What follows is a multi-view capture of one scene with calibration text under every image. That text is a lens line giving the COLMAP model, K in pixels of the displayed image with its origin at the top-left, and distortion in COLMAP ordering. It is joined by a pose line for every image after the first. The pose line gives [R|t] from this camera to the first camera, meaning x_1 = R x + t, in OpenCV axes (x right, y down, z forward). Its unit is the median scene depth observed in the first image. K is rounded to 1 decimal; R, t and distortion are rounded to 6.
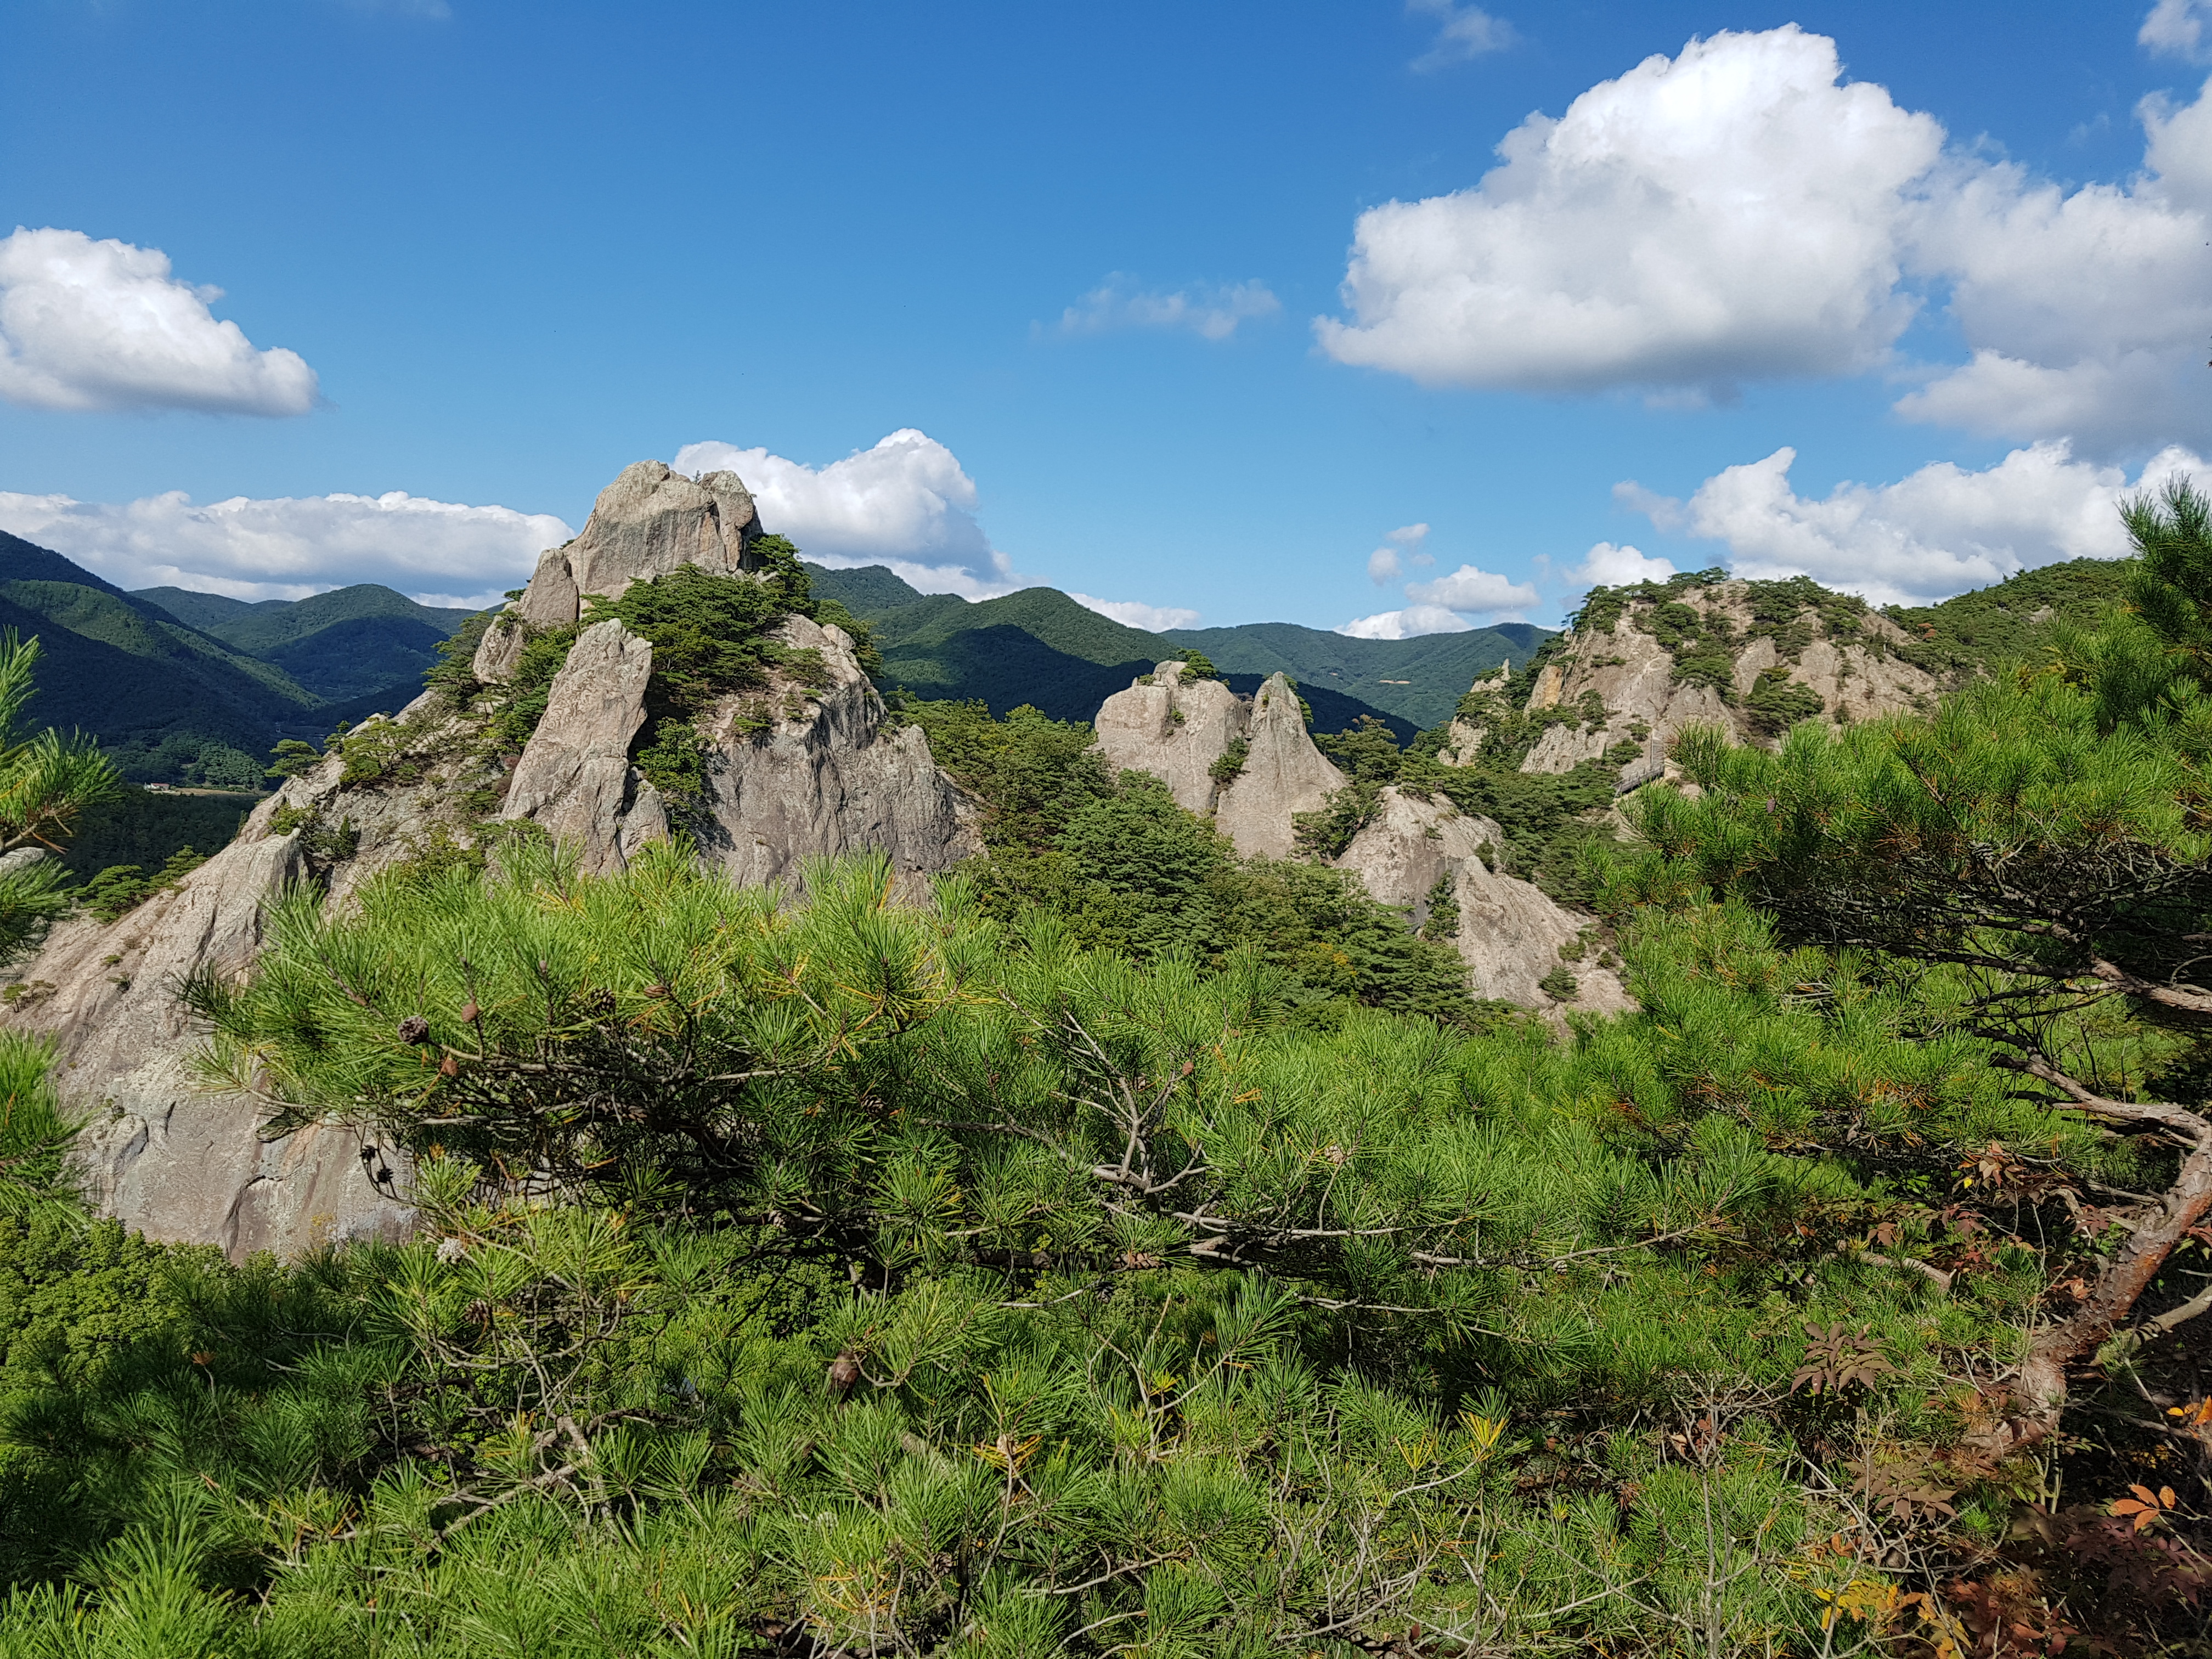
lens RADIAL K [[1837.8, 0, 1045.7], [0, 1837.8, 878.0], [0, 0, 1]] dist [0.191127, -0.333820]
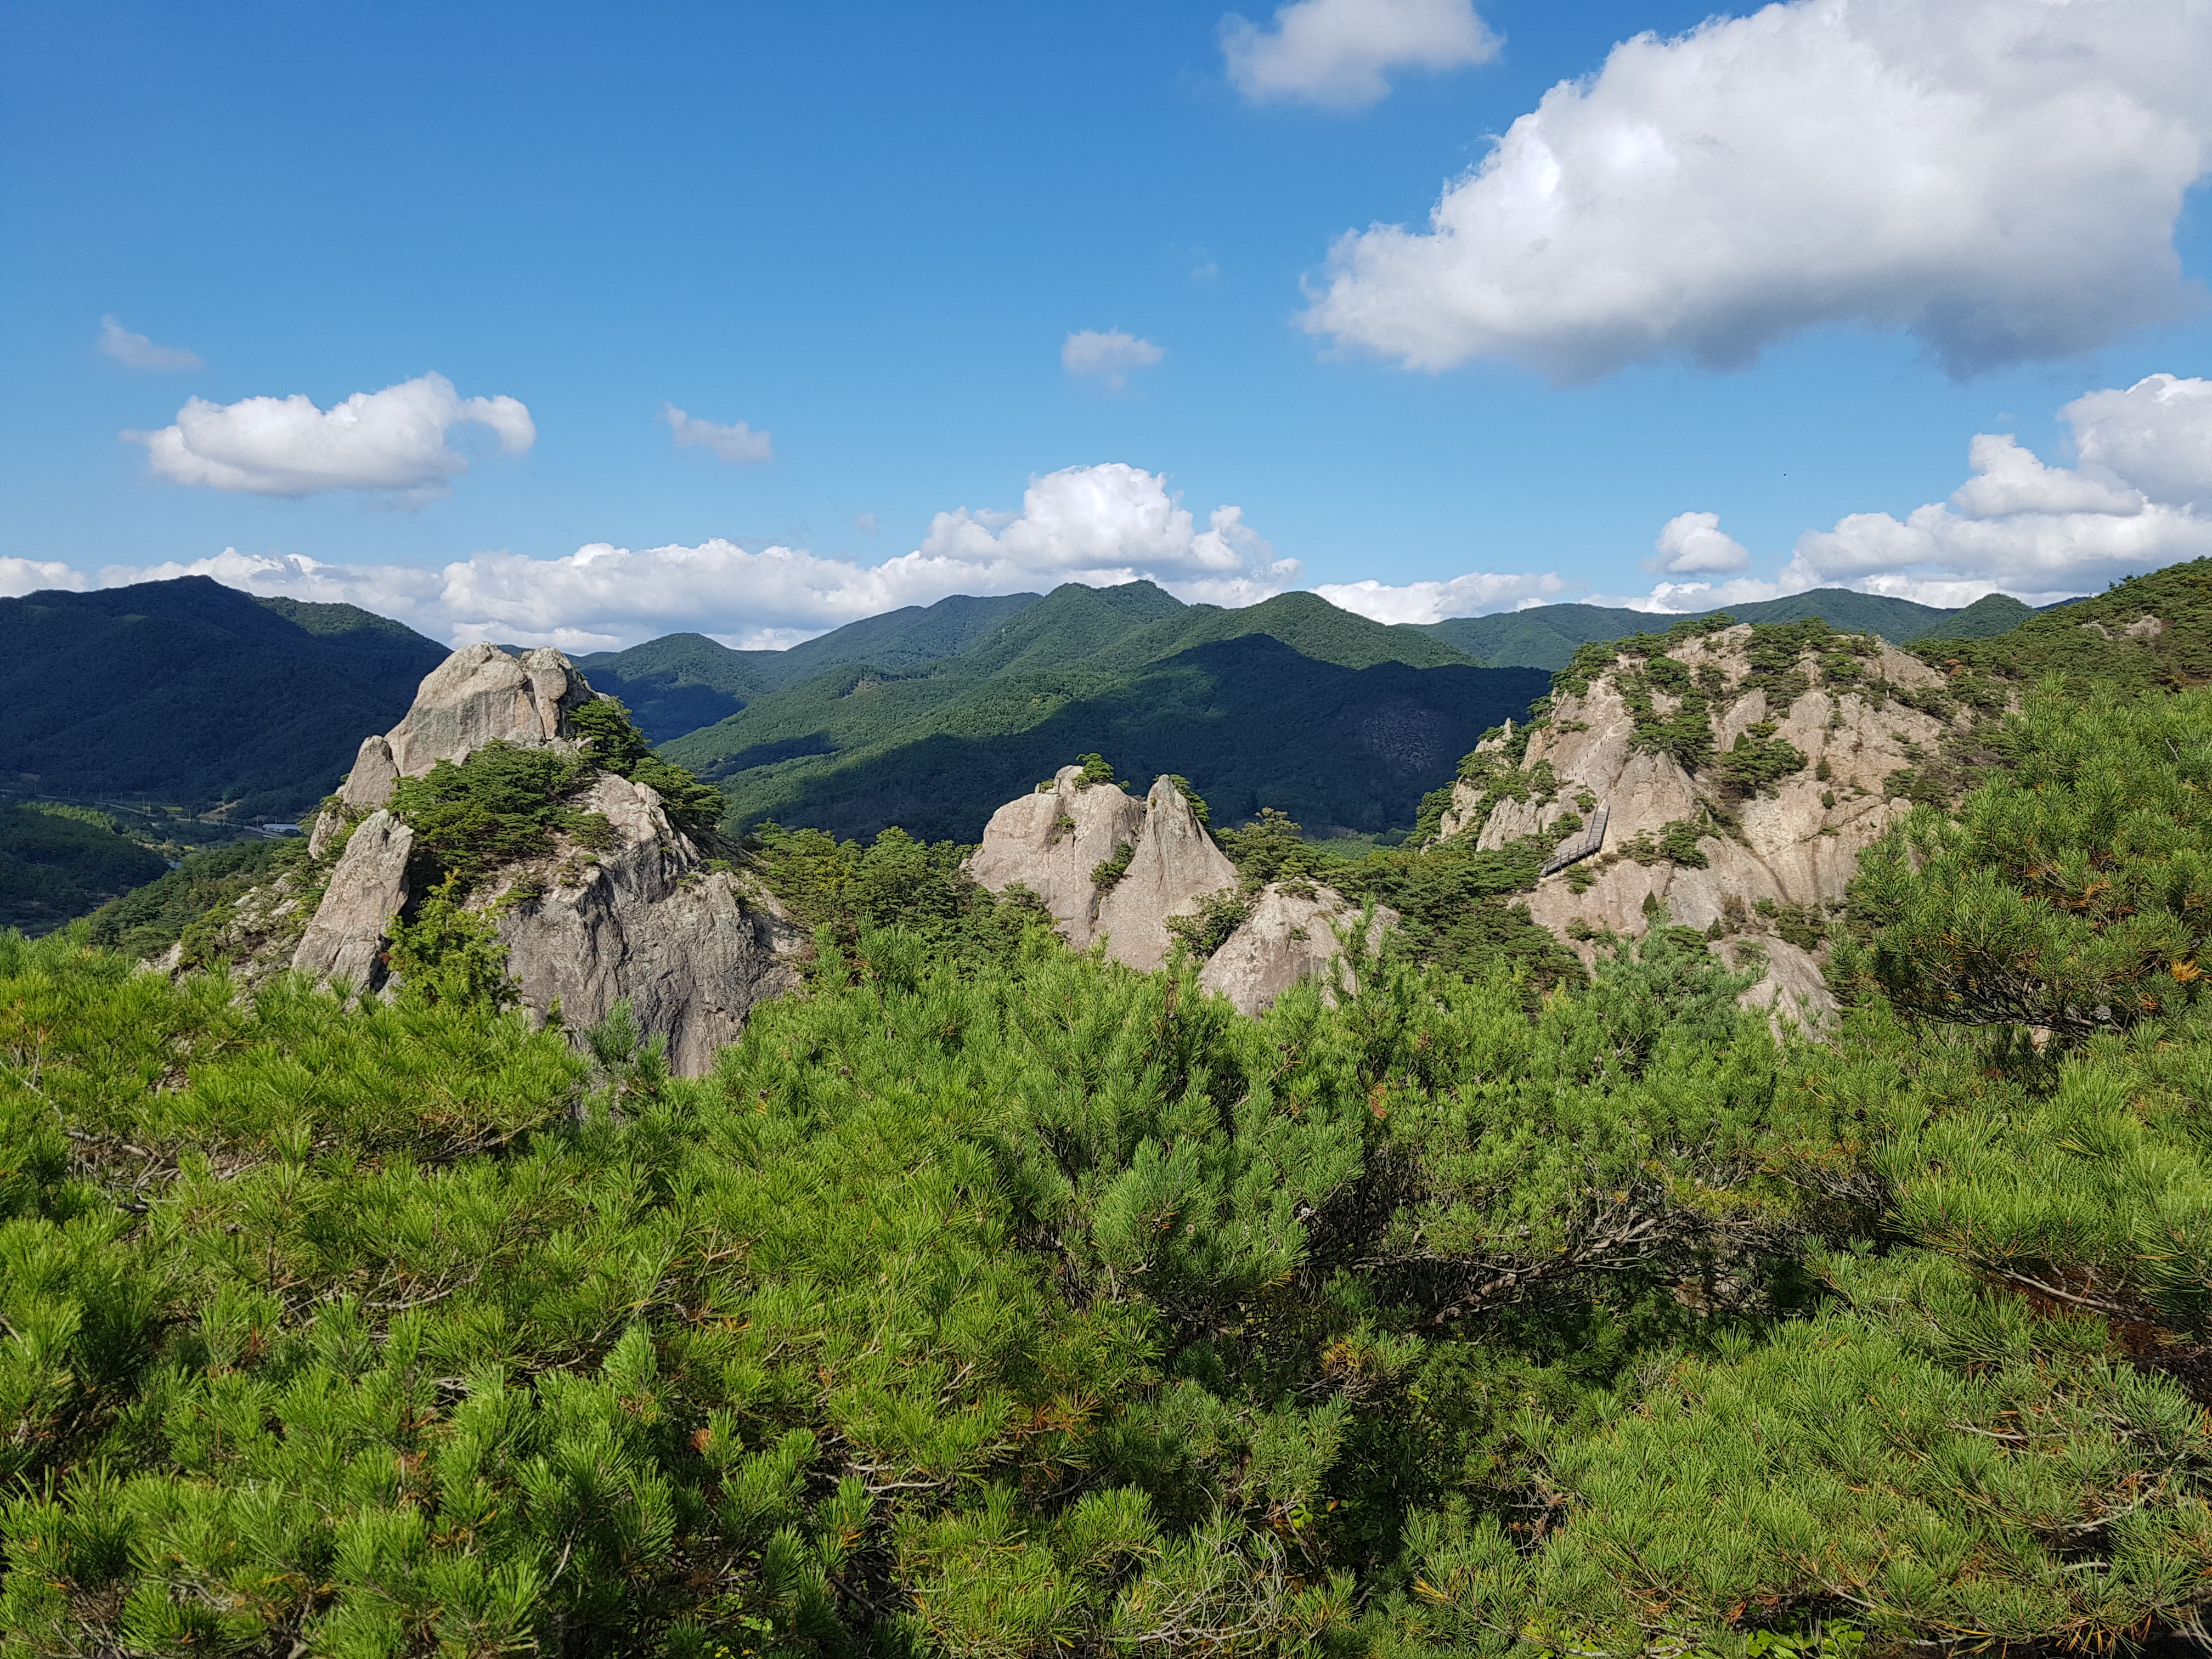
lens RADIAL K [[1837.8, 0, 1068.7], [0, 1837.8, 854.1], [0, 0, 1]] dist [0.191127, -0.333820]
pose [[0.981117, -0.041200, -0.188977, 0.282081], [0.040558, 0.999151, -0.007263, -0.066624], [0.189116, -0.000539, 0.981955, -0.010648]]
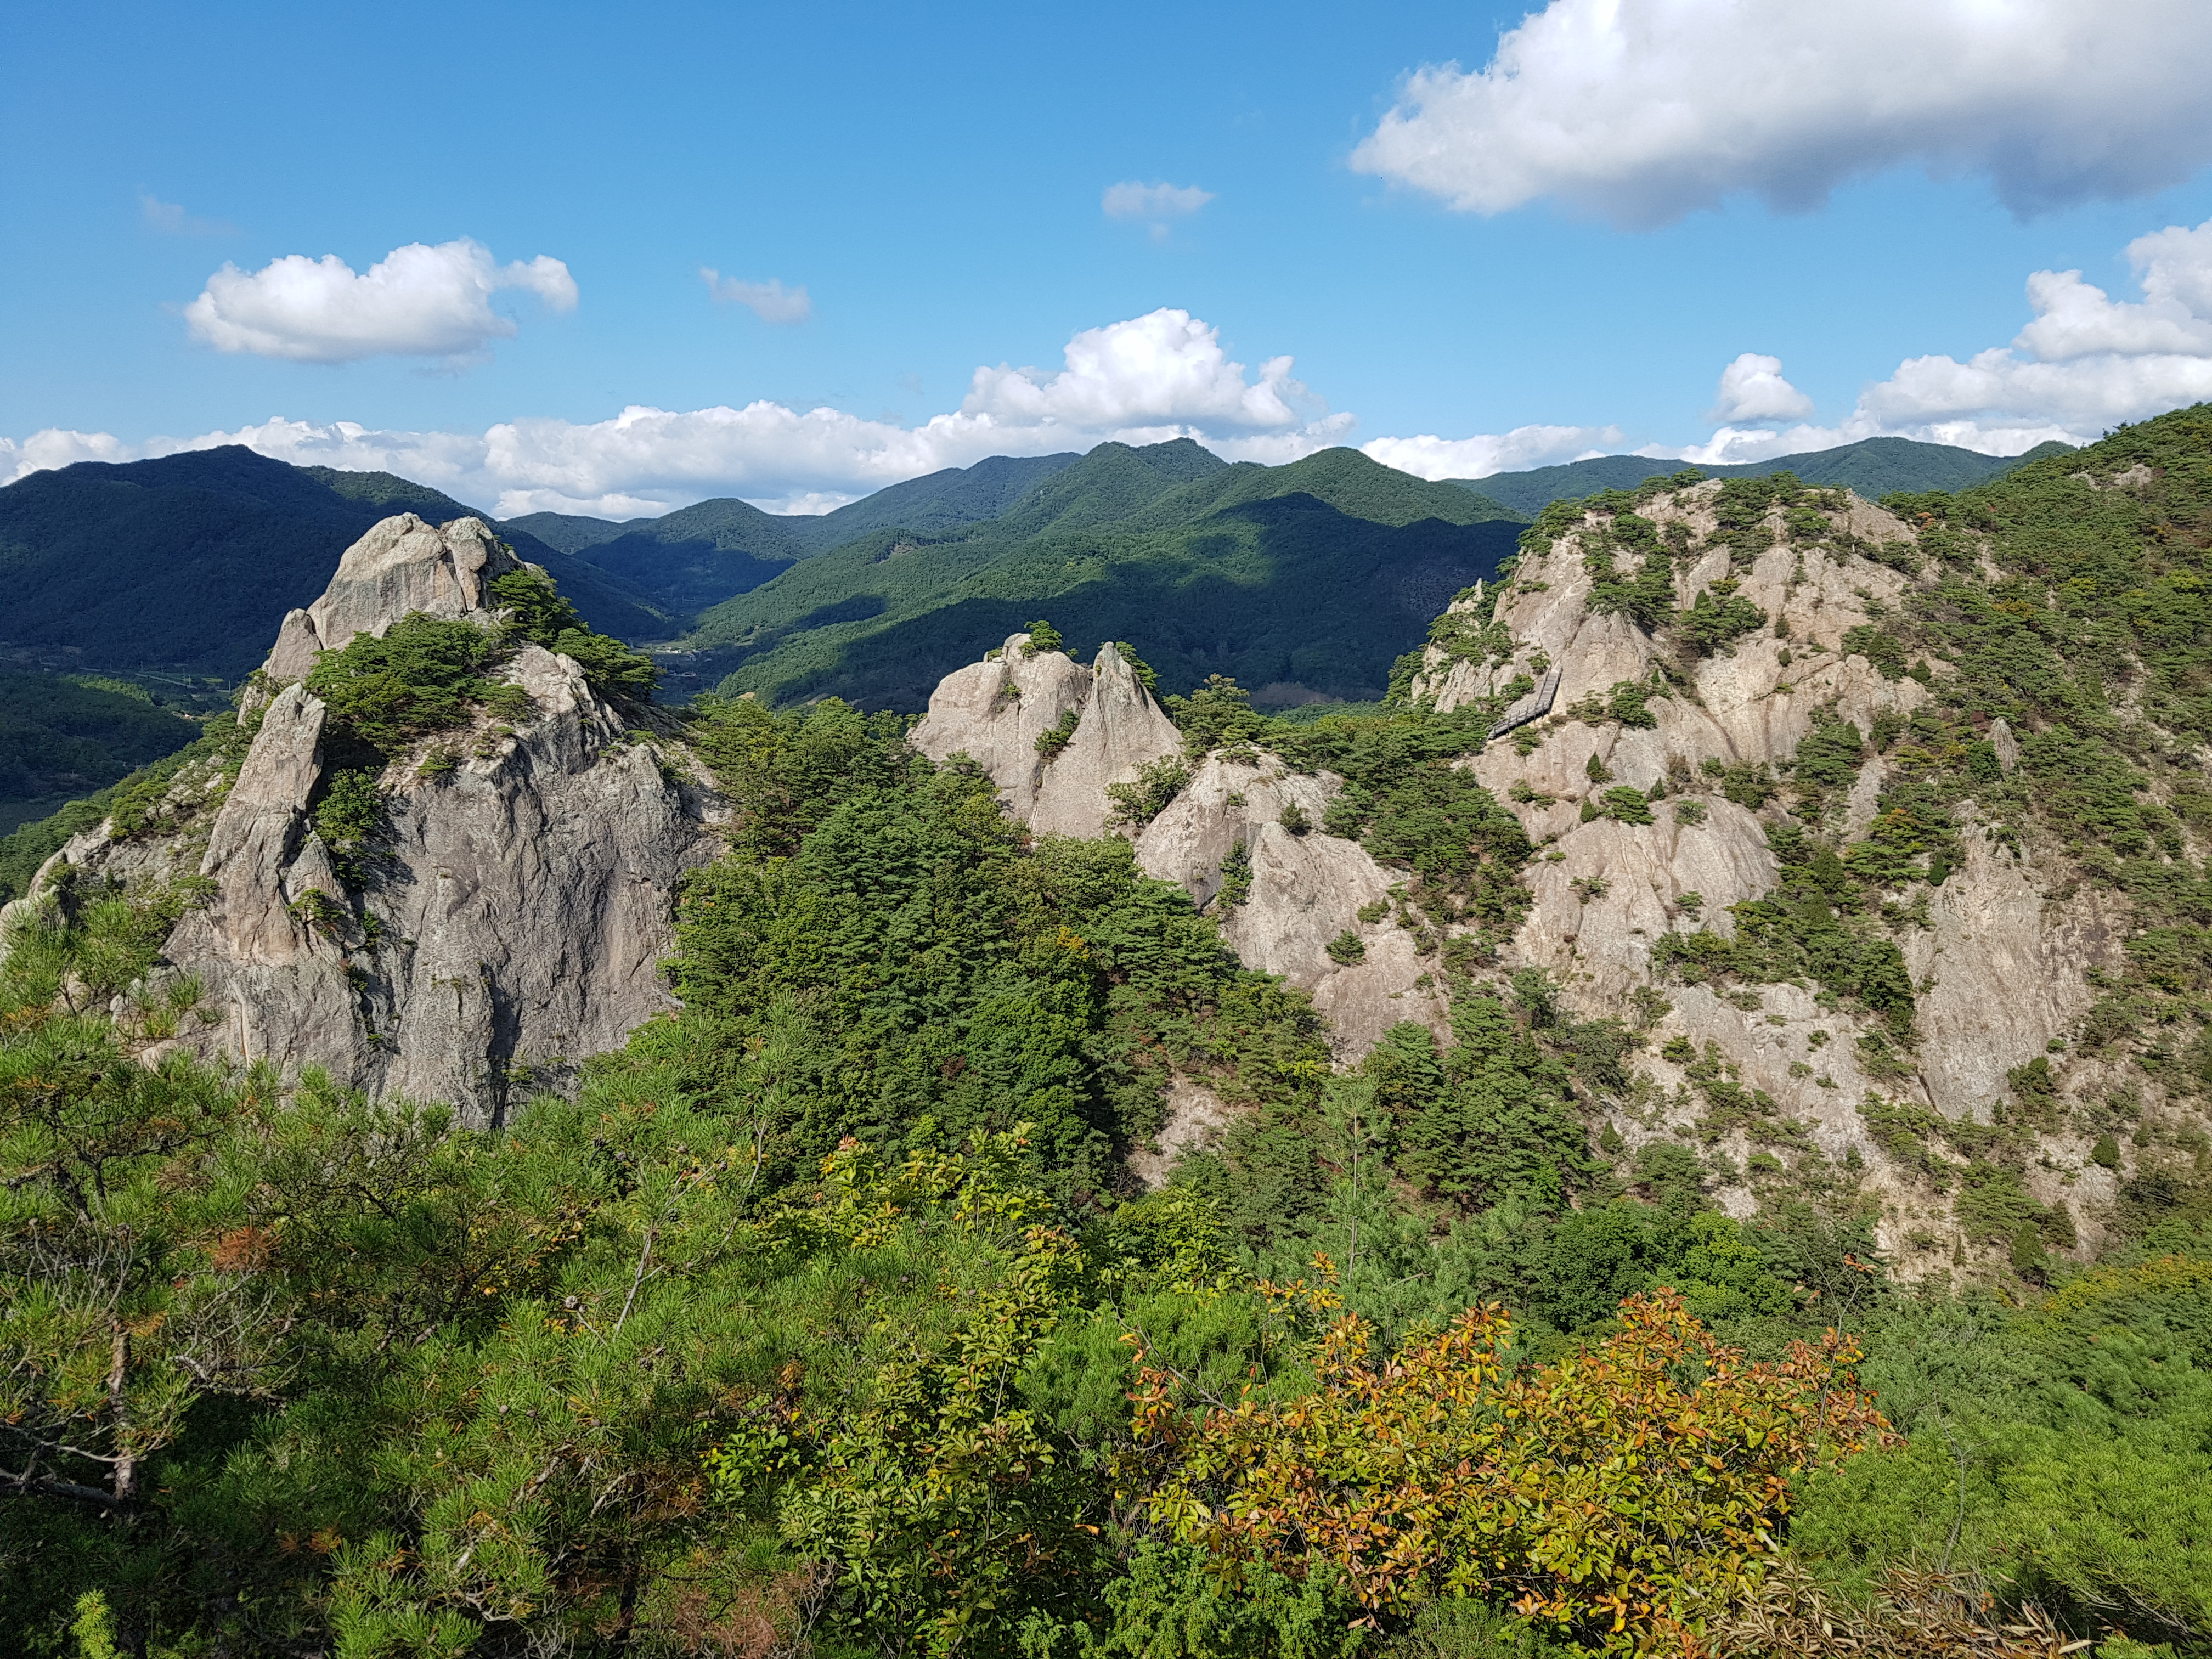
lens RADIAL K [[1837.8, 0, 1098.7], [0, 1837.8, 838.3], [0, 0, 1]] dist [0.191127, -0.333820]
pose [[0.976544, -0.036805, -0.212149, 0.354335], [0.049930, 0.997134, 0.056844, -0.065396], [0.209449, -0.066103, 0.975583, -0.000896]]
